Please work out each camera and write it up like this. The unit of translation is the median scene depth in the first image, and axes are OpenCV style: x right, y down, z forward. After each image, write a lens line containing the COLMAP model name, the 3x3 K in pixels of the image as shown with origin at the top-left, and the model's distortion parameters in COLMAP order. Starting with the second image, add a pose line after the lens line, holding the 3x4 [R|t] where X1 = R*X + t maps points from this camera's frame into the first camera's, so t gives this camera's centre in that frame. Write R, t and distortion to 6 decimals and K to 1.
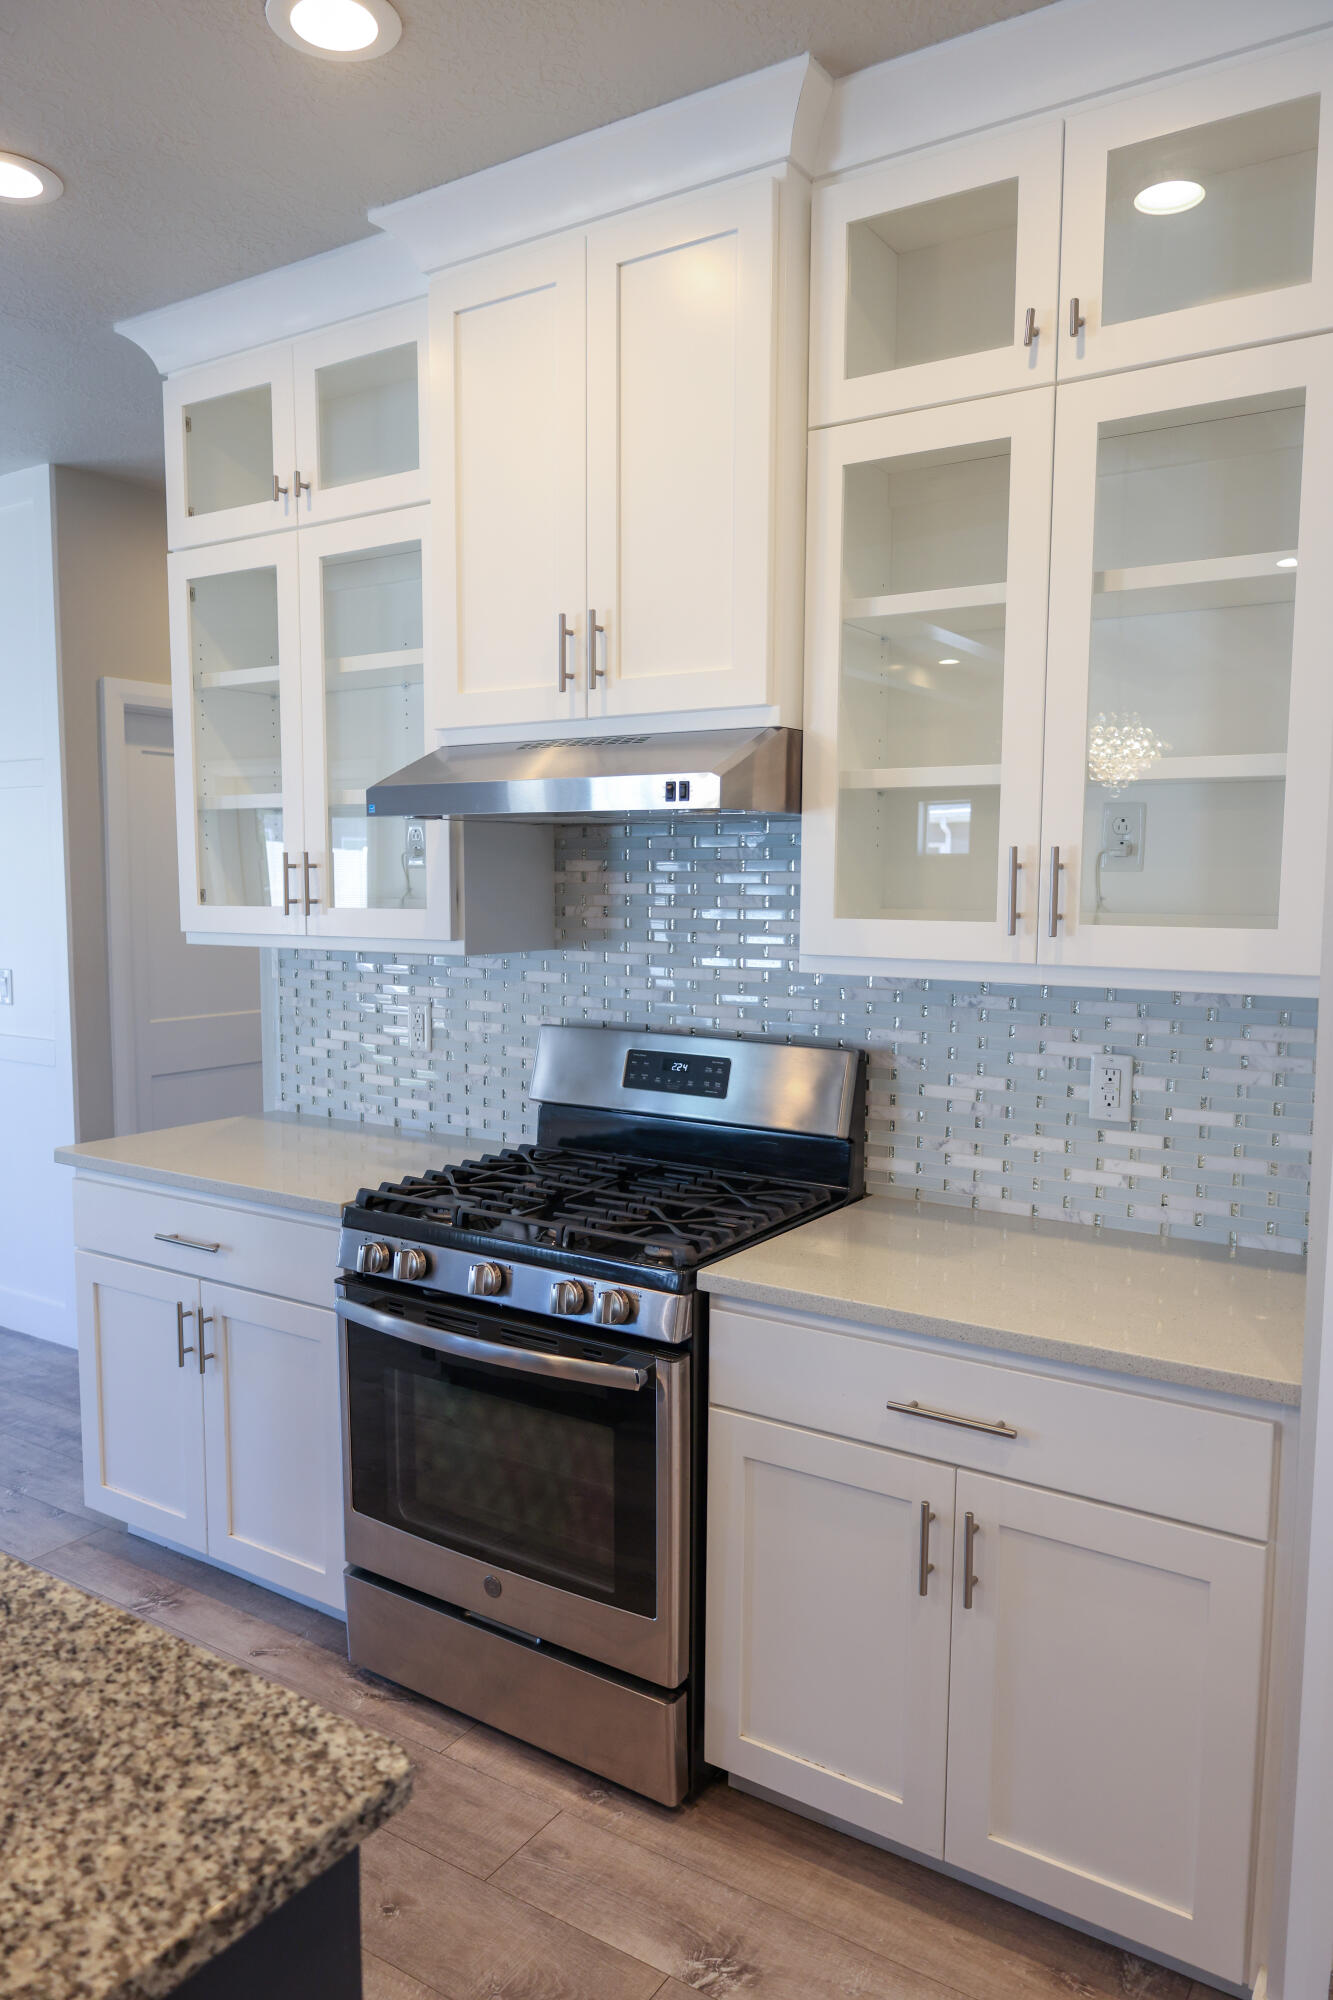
lens RADIAL K [[1372.8, 0, 693.9], [0, 1372.8, 1039.9], [0, 0, 1]] dist [-0.010925, 0.000487]
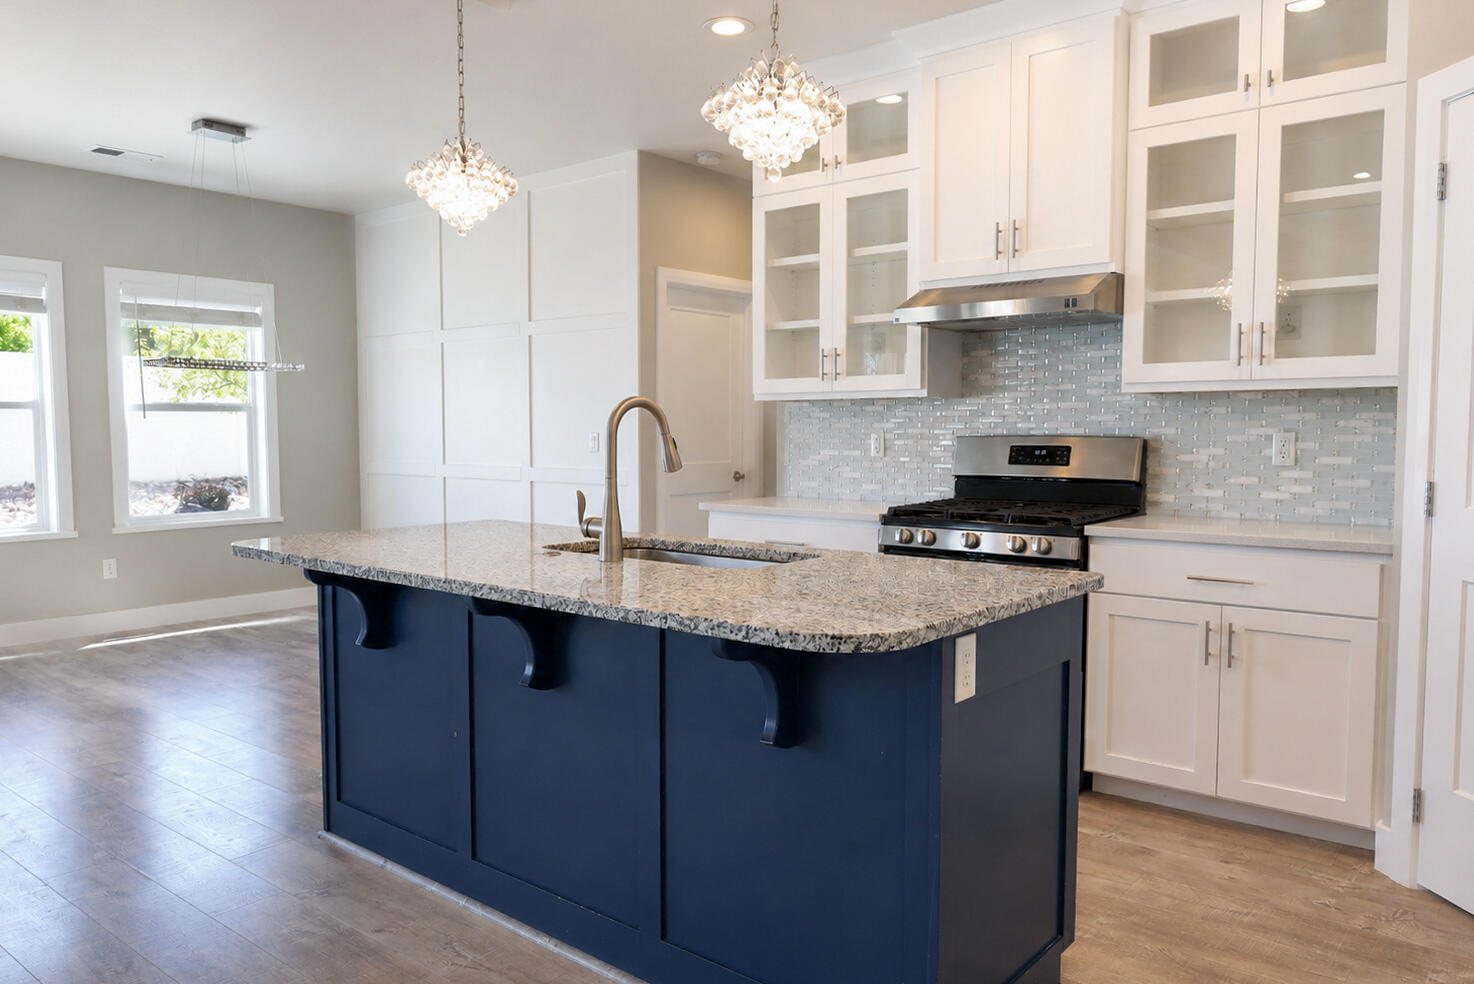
lens RADIAL K [[1052.1, 0, 731.2], [0, 1052.1, 505.6], [0, 0, 1]] dist [-0.003712, -0.005078]
pose [[0.991873, -0.001225, -0.127222, -0.299330], [-0.003890, 0.999194, -0.039950, 0.182993], [0.127169, 0.040120, 0.991069, -0.612828]]
